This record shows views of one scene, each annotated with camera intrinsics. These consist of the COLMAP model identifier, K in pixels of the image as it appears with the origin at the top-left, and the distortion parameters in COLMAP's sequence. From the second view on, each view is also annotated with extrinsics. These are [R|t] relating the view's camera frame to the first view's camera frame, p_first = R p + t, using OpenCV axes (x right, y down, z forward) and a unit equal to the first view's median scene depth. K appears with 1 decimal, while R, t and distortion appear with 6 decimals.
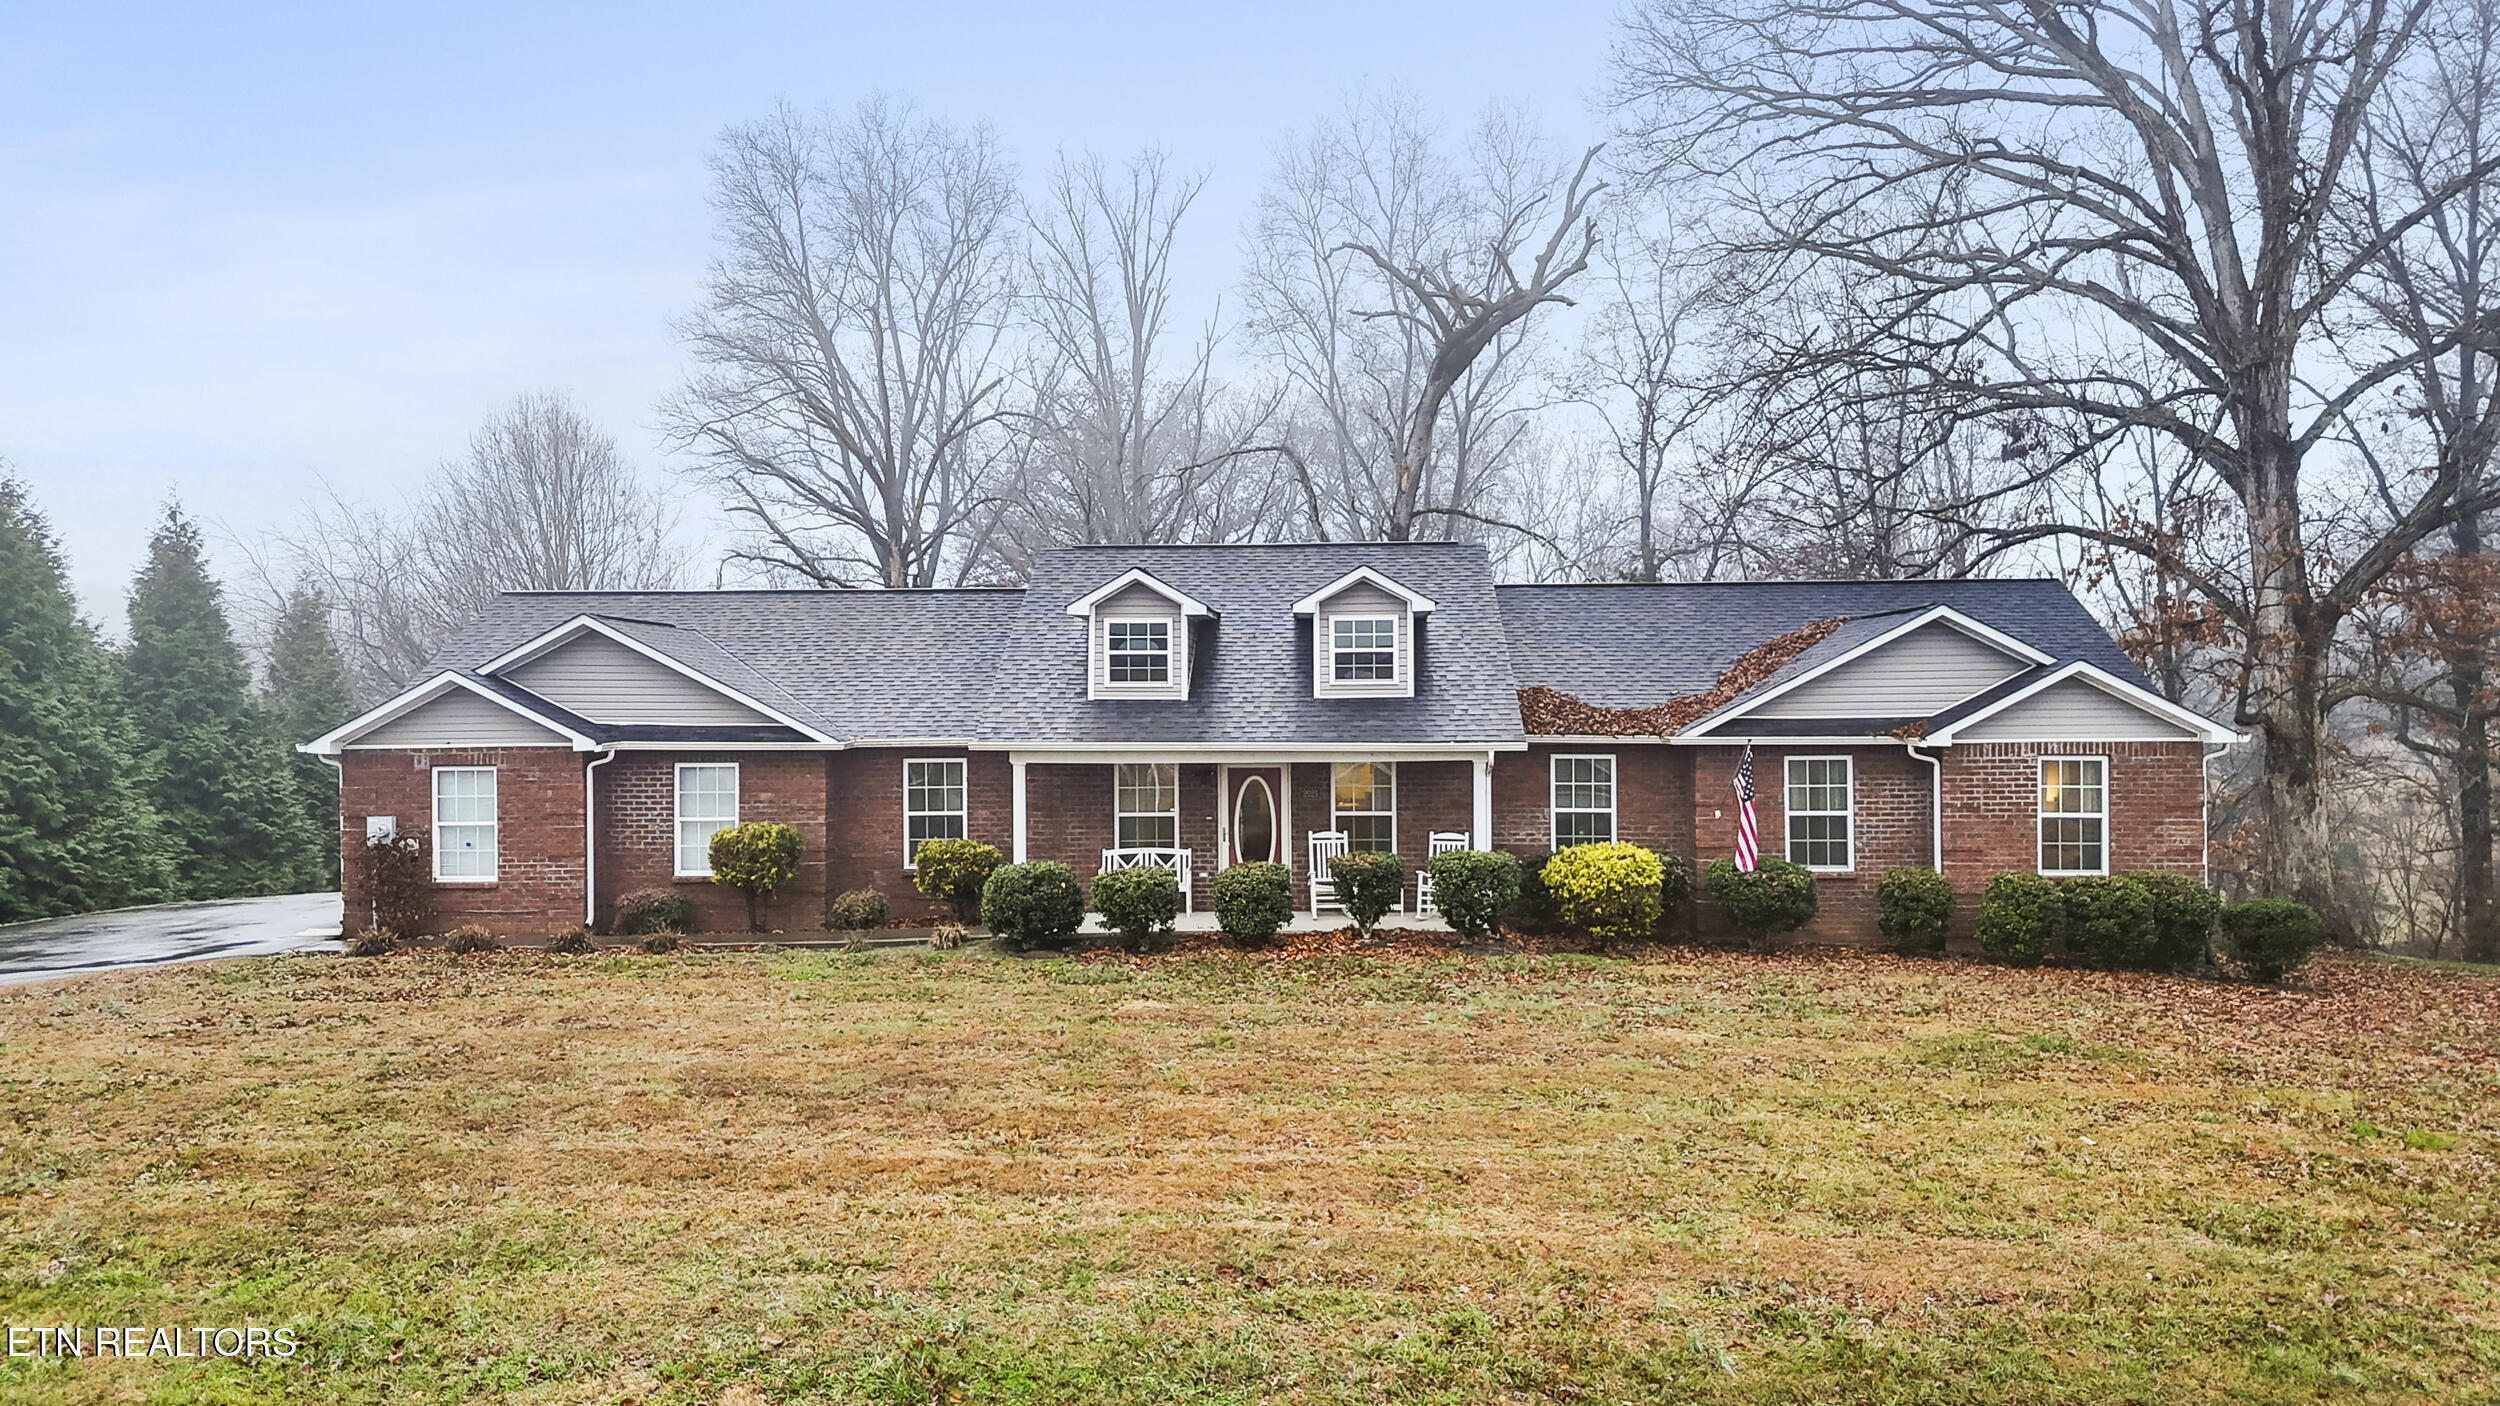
lens RADIAL K [[1875.5, 0, 1250.0], [0, 1875.5, 727.4], [0, 0, 1]] dist [0.047214, -0.030847]
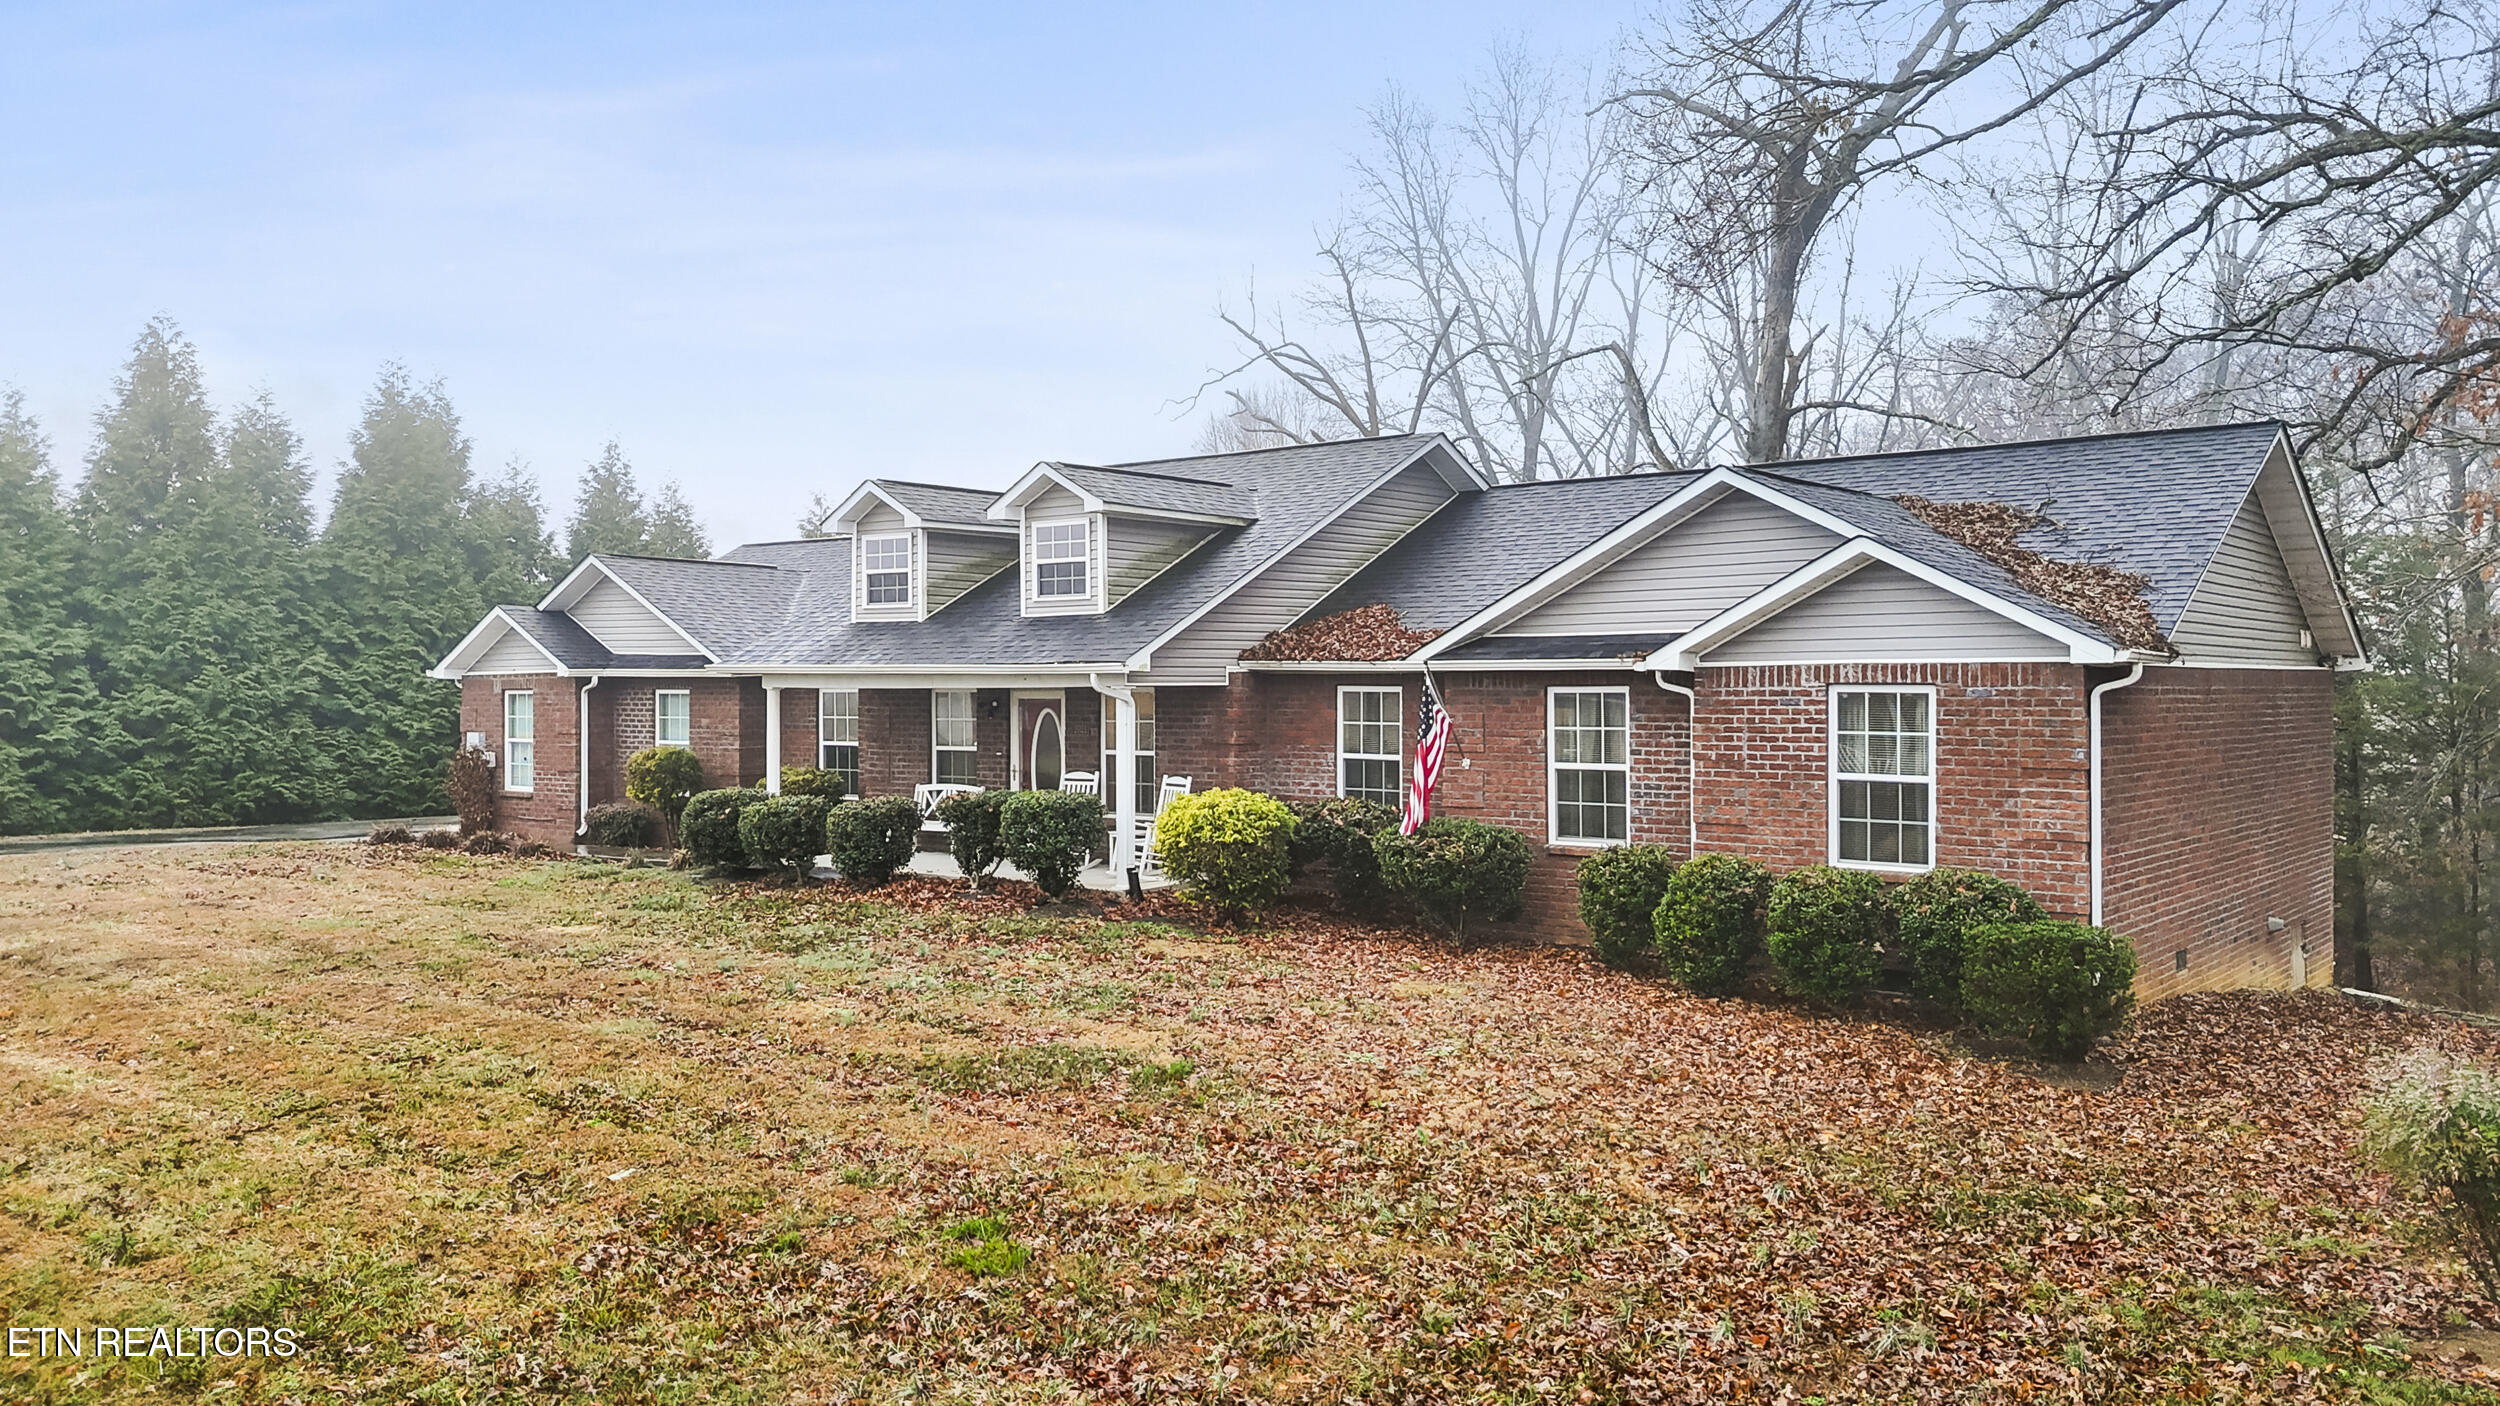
lens RADIAL K [[1875.5, 0, 1240.2], [0, 1875.5, 656.0], [0, 0, 1]] dist [0.047214, -0.030847]
pose [[0.803326, -0.005357, -0.595516, 0.635752], [-0.012701, 0.999578, -0.026125, 0.024323], [0.595404, 0.028550, 0.802919, 0.348993]]
